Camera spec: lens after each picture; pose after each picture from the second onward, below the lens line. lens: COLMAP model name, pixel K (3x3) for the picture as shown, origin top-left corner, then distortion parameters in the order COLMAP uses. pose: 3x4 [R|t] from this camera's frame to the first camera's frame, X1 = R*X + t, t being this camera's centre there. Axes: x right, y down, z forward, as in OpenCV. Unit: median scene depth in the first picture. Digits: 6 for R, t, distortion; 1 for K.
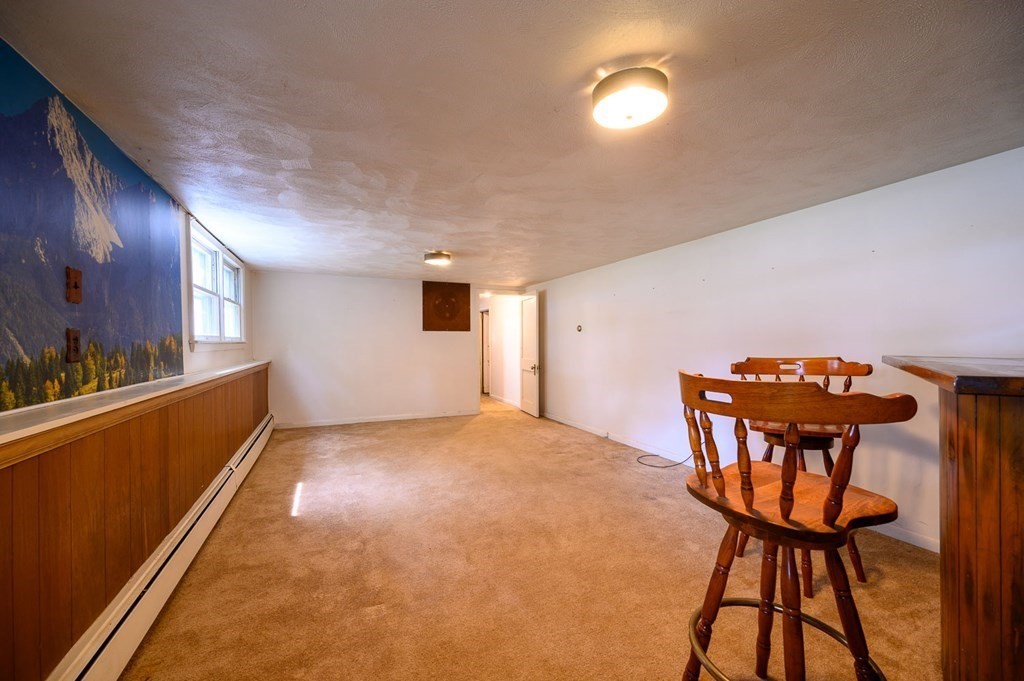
lens RADIAL K [[406.2, 0, 513.8], [0, 406.2, 341.6], [0, 0, 1]] dist [-0.003860, 0.000176]
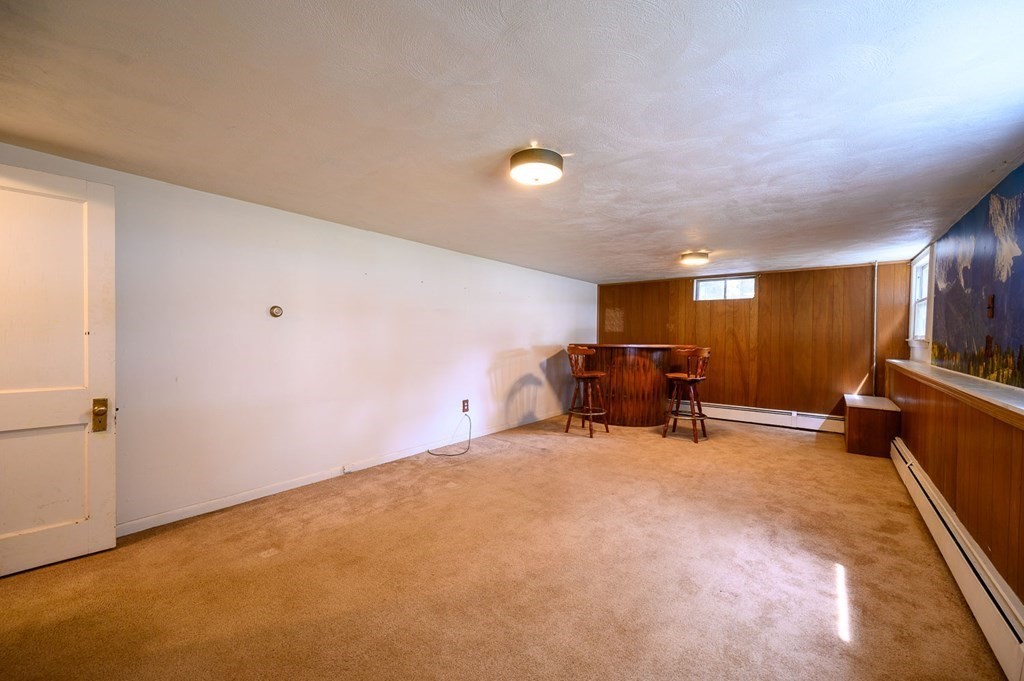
lens RADIAL K [[406.2, 0, 513.9], [0, 406.2, 343.4], [0, 0, 1]] dist [-0.003860, 0.000176]
pose [[-0.466813, -0.018822, 0.884156, -1.307480], [-0.010904, 0.999820, 0.015527, -0.003536], [-0.884289, -0.002393, -0.466934, 2.699374]]
